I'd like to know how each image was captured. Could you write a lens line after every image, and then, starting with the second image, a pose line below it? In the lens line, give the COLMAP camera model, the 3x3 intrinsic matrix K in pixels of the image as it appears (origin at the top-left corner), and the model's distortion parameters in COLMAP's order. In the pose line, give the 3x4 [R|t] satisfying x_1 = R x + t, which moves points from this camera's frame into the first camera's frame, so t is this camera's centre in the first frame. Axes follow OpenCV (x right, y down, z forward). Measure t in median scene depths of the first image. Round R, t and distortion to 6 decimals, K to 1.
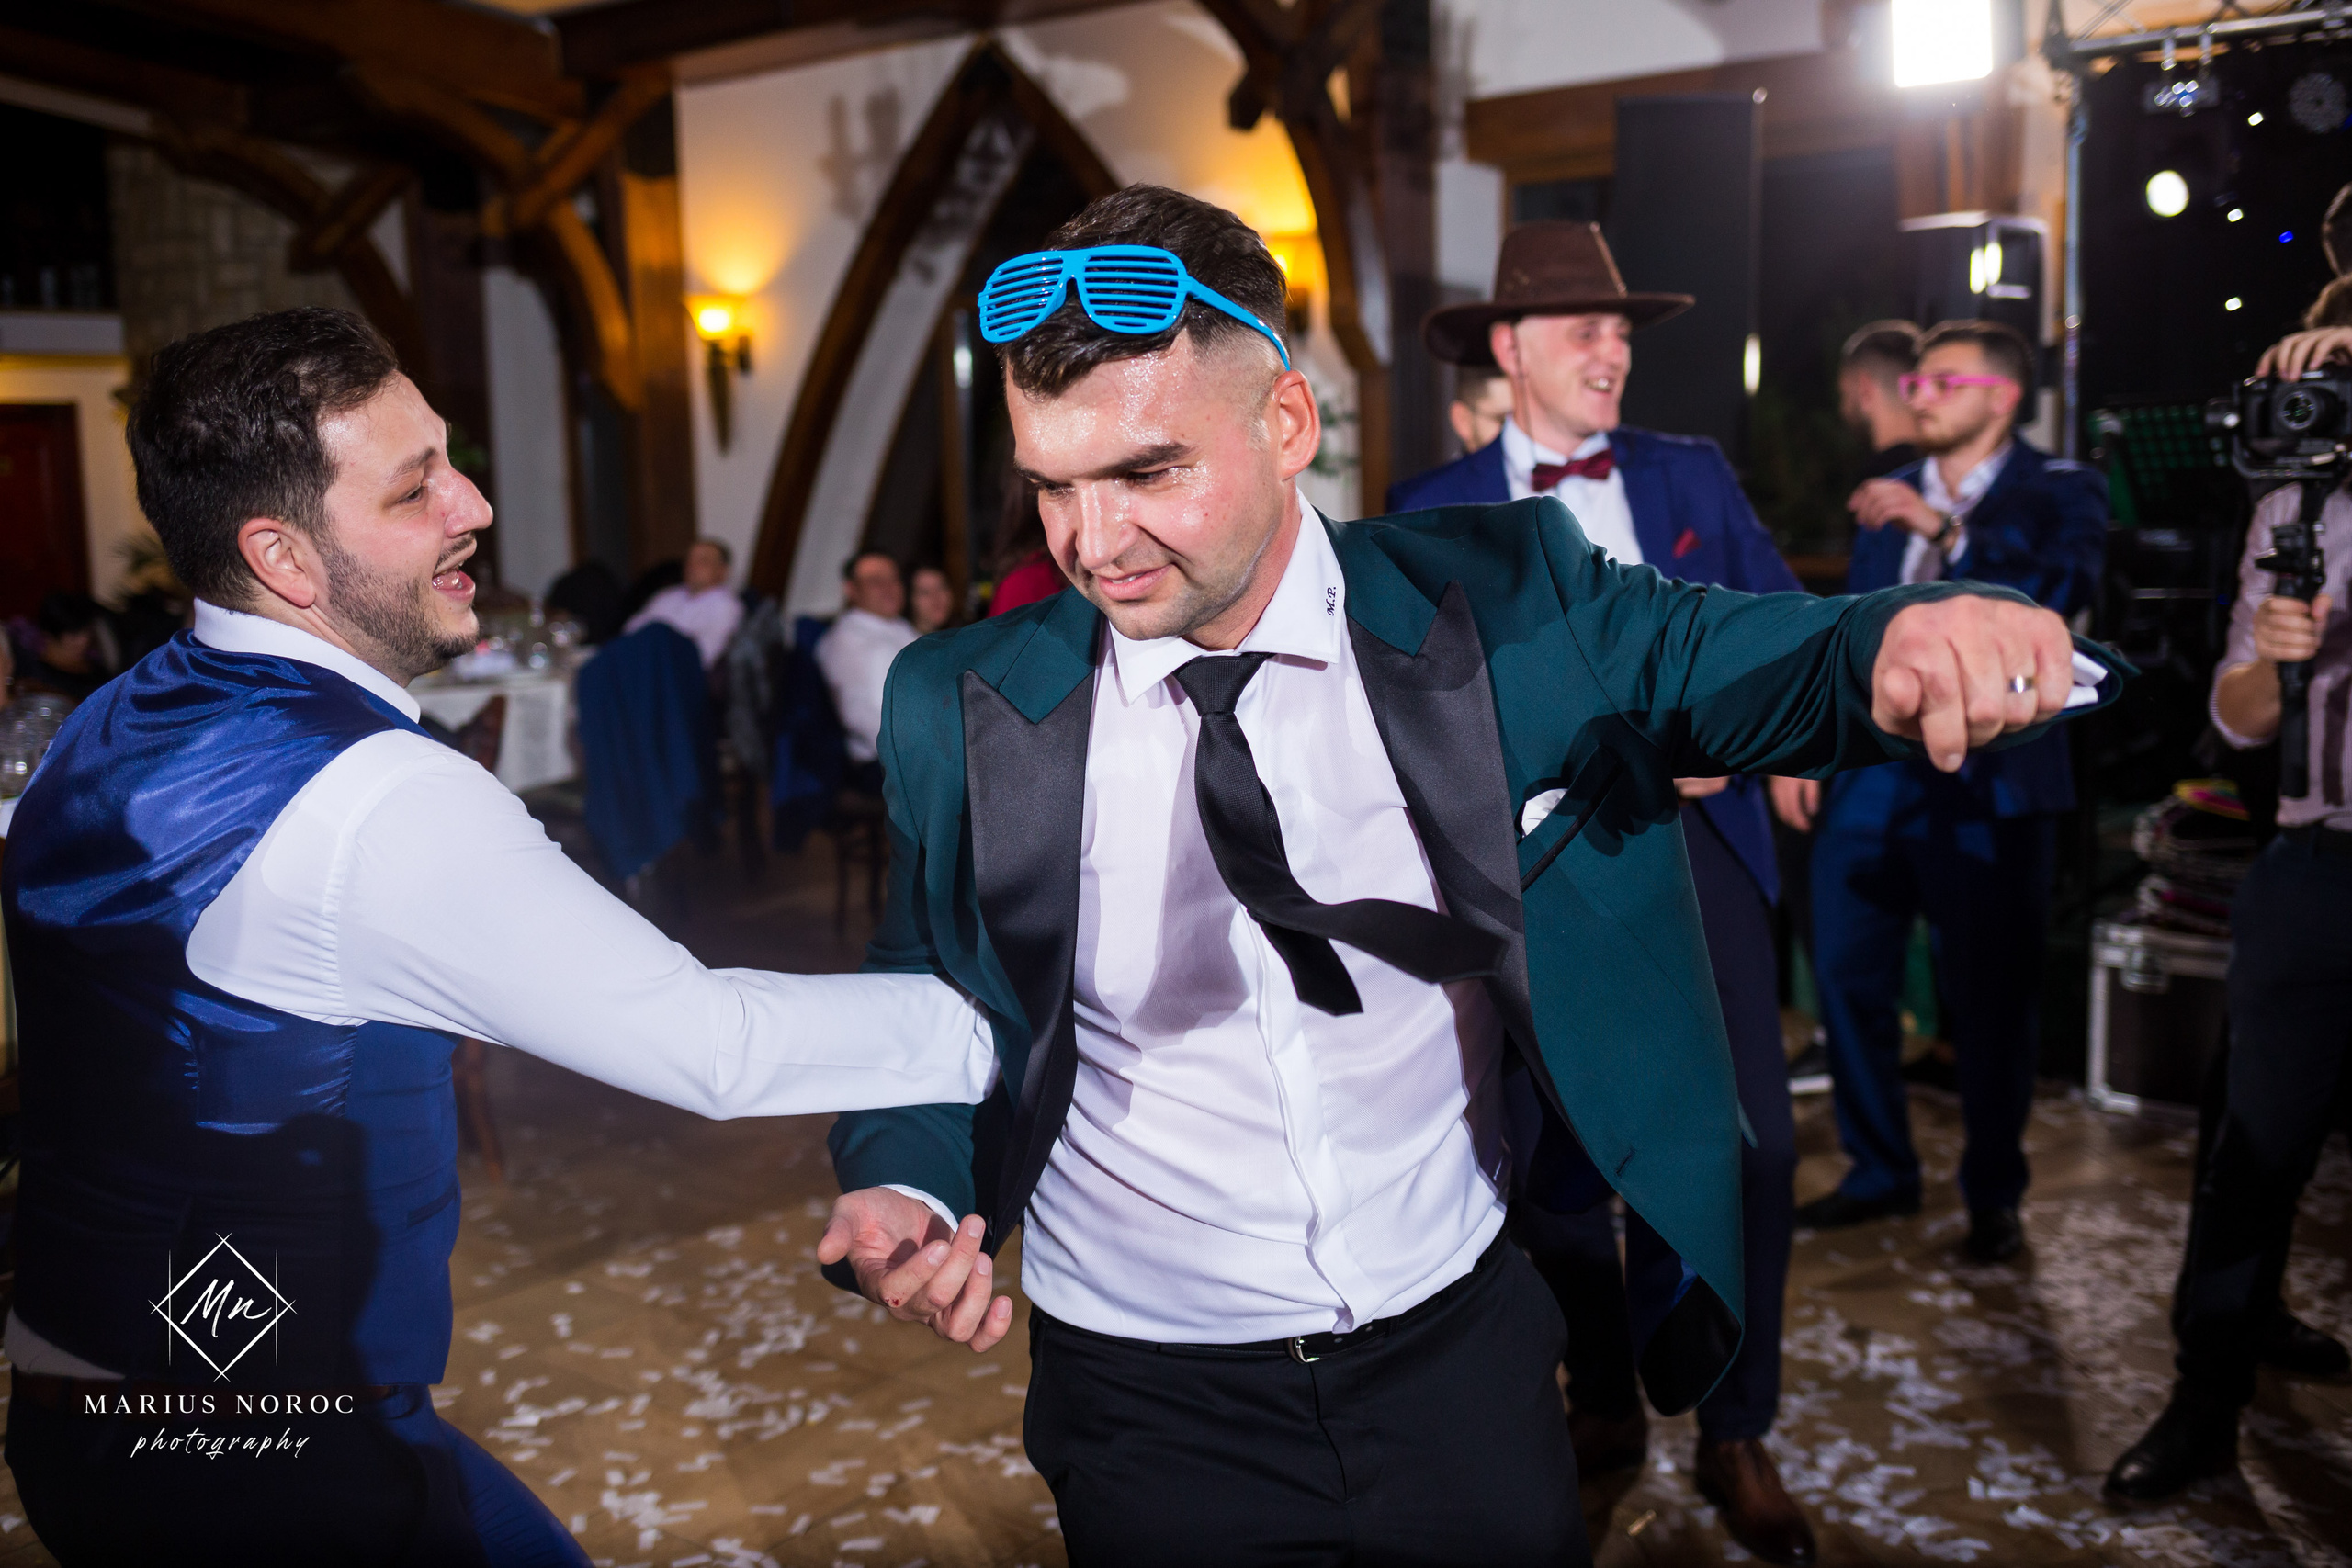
lens RADIAL K [[2311.8, 0, 1176.0], [0, 2311.8, 784.0], [0, 0, 1]] dist [-0.051898, 0.032572]
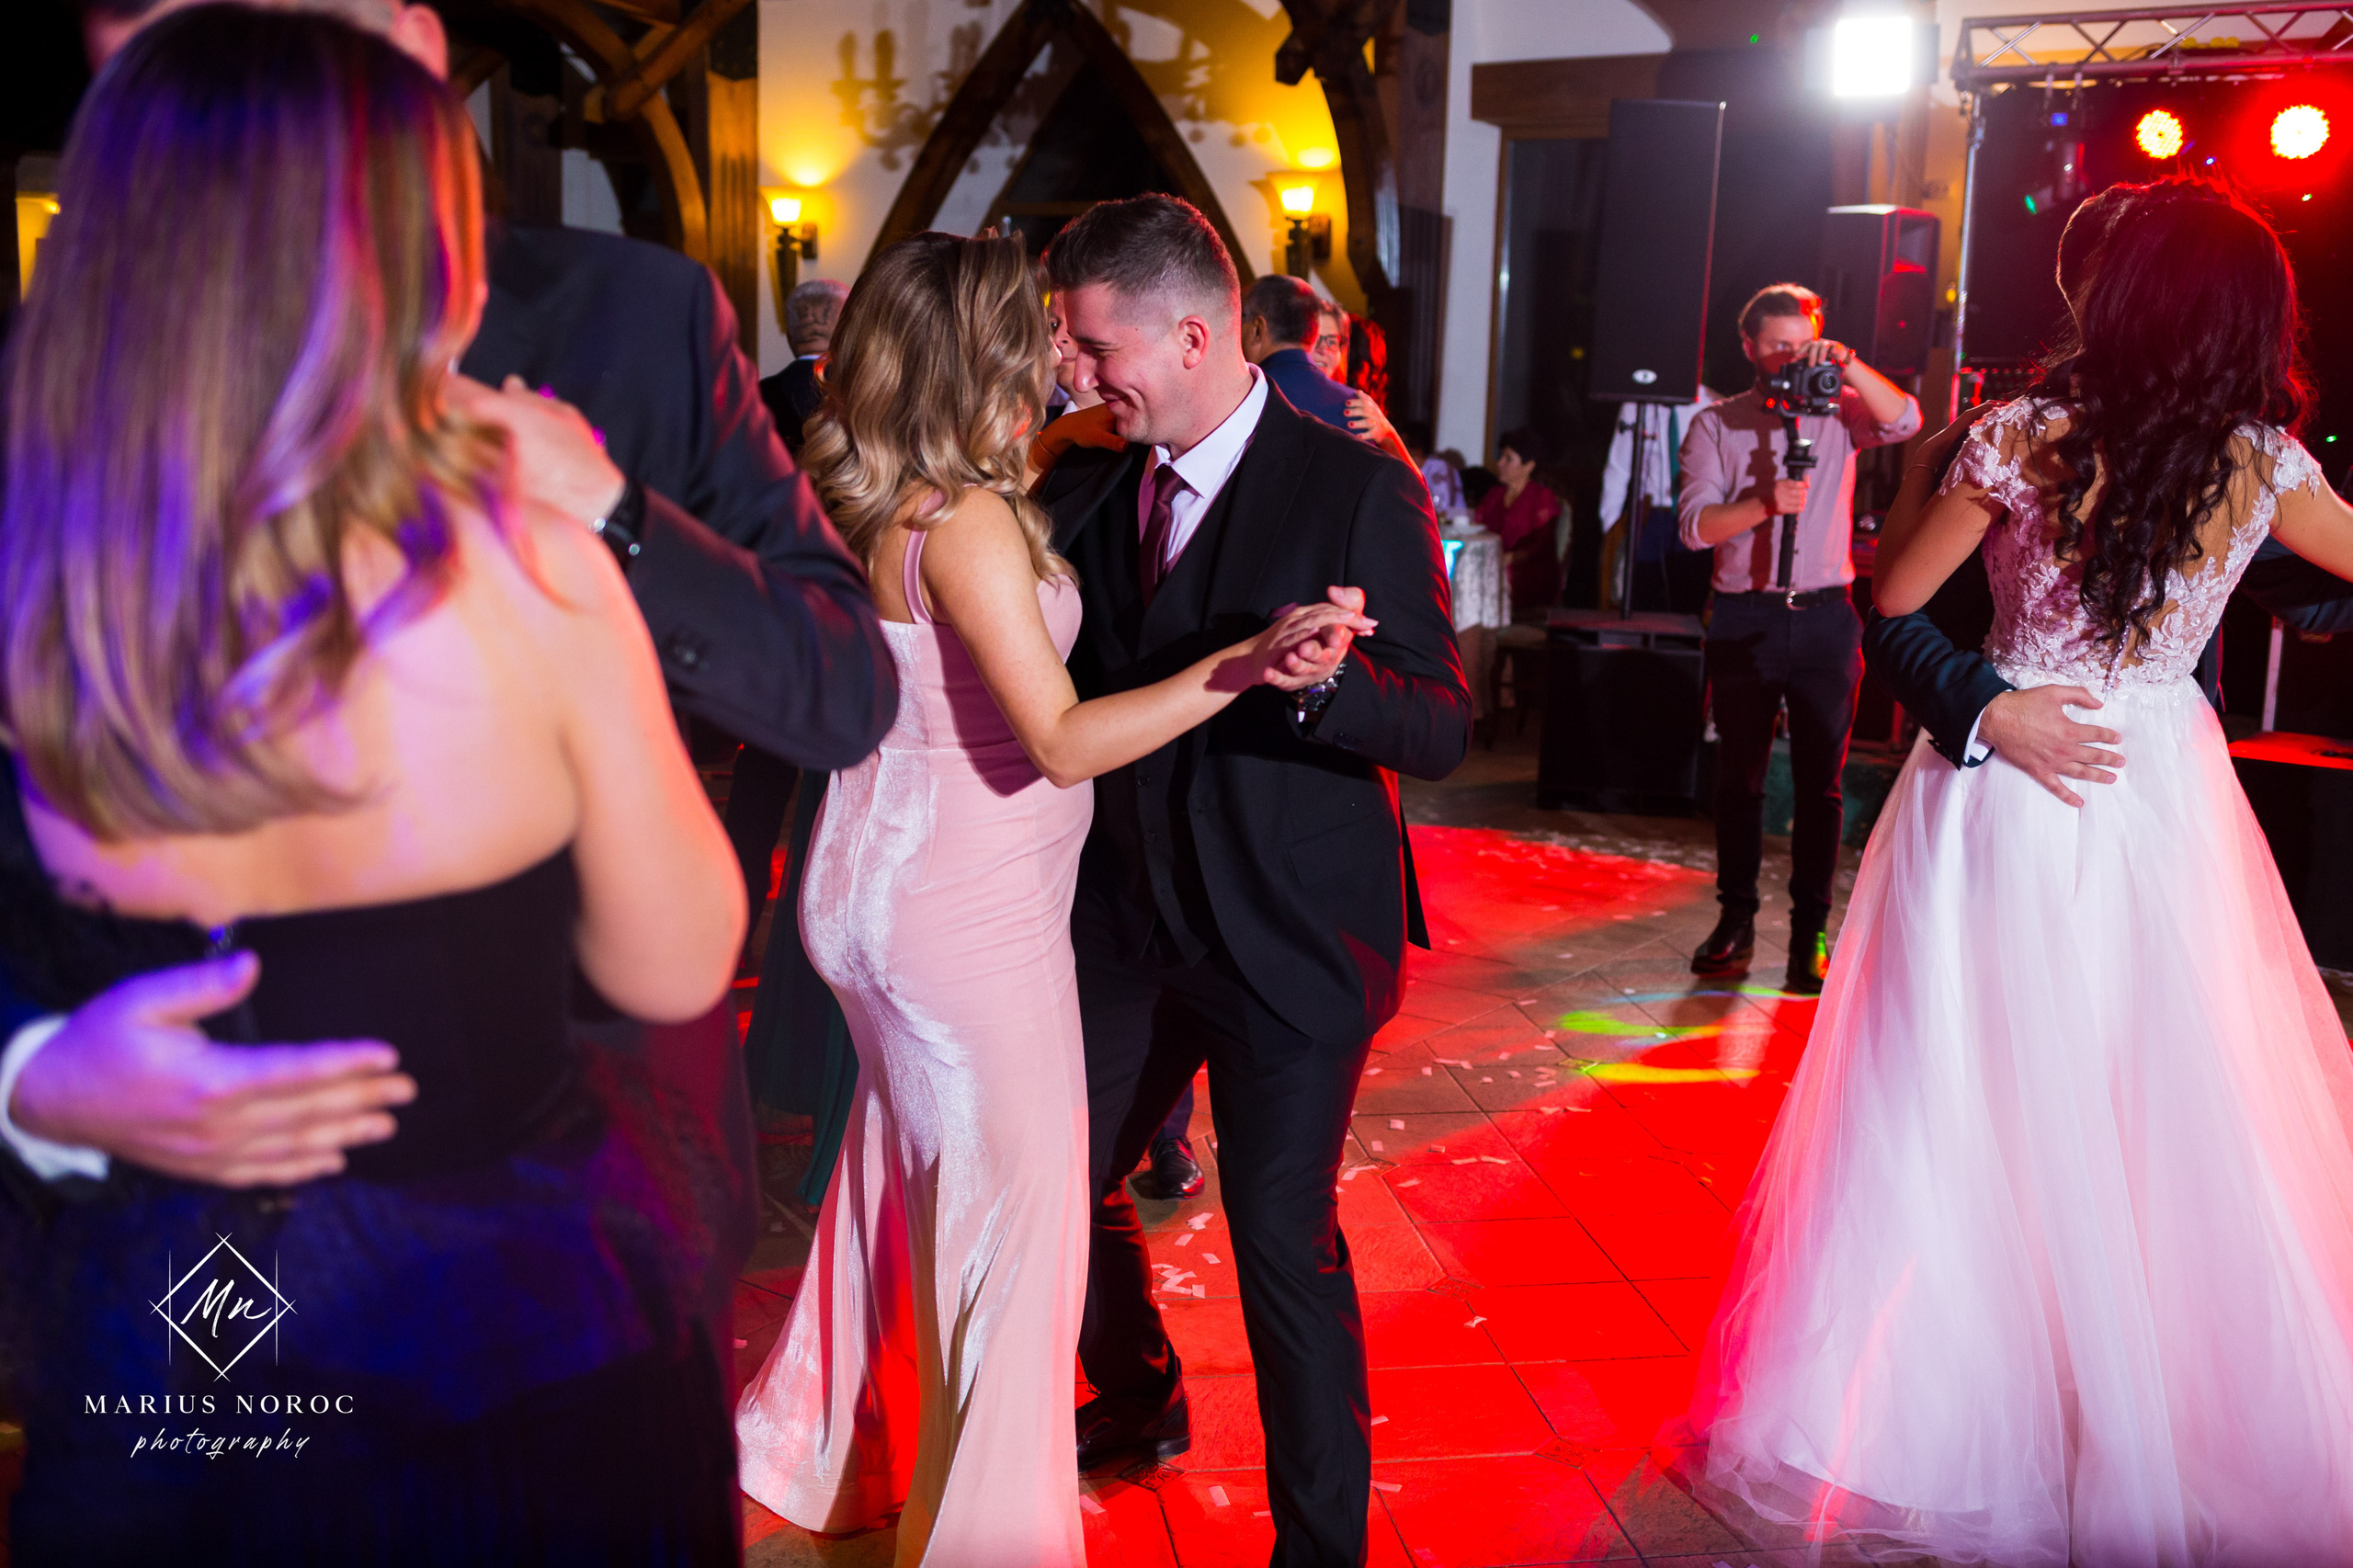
lens RADIAL K [[2326.3, 0, 1176.5], [0, 2326.3, 784.0], [0, 0, 1]] dist [-0.073238, 0.082802]
pose [[0.997919, 0.052547, 0.037374, -0.039272], [-0.054078, 0.997686, 0.041202, 0.020713], [-0.035123, -0.043137, 0.998452, -0.143188]]
